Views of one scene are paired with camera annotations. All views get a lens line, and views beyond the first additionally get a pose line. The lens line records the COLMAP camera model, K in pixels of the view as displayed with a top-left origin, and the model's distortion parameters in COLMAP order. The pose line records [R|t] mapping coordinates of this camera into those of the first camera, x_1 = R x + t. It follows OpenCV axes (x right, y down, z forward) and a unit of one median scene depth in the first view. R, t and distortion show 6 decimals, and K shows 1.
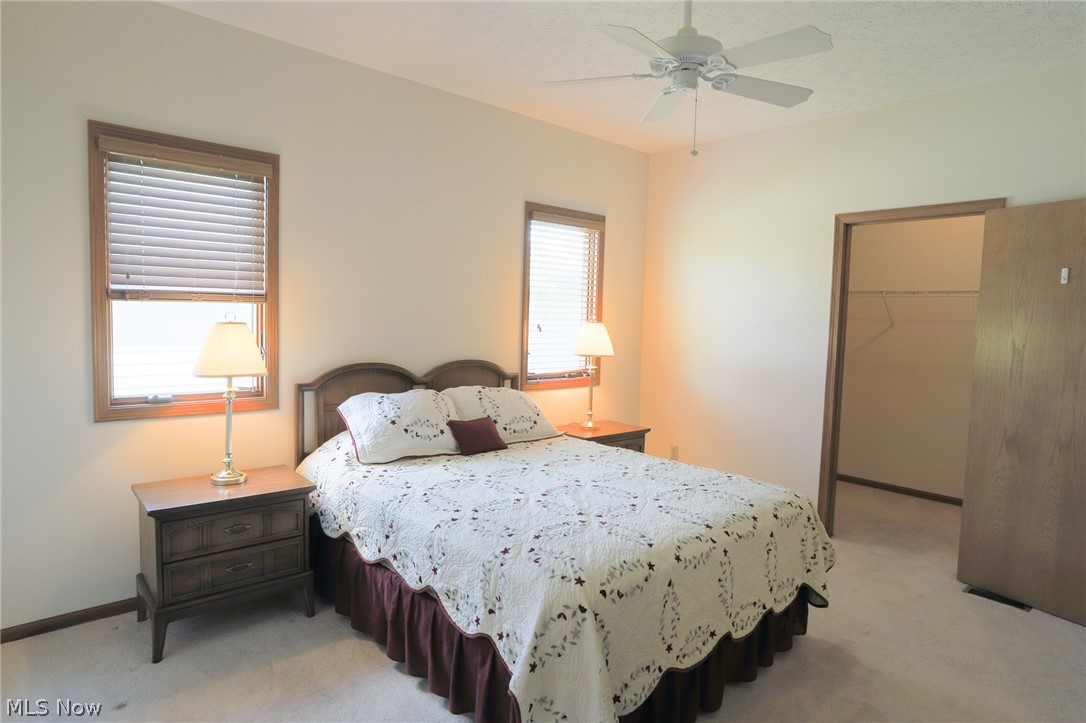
lens RADIAL K [[602.1, 0, 542.8], [0, 602.1, 358.4], [0, 0, 1]] dist [-0.041133, 0.002437]
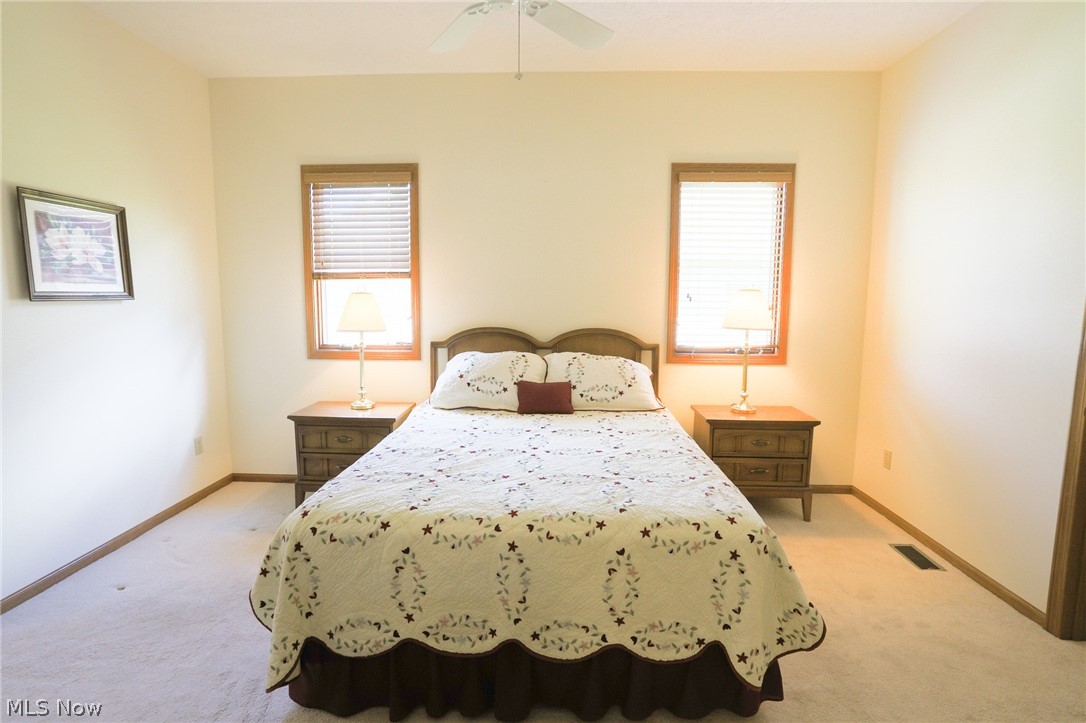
lens RADIAL K [[546.3, 0, 543.0], [0, 546.3, 357.7], [0, 0, 1]] dist [-0.032879, 0.006678]
pose [[0.729576, 0.058620, -0.681383, 0.598975], [-0.033563, 0.998188, 0.049938, 0.011267], [0.683075, -0.013564, 0.730222, 0.329040]]
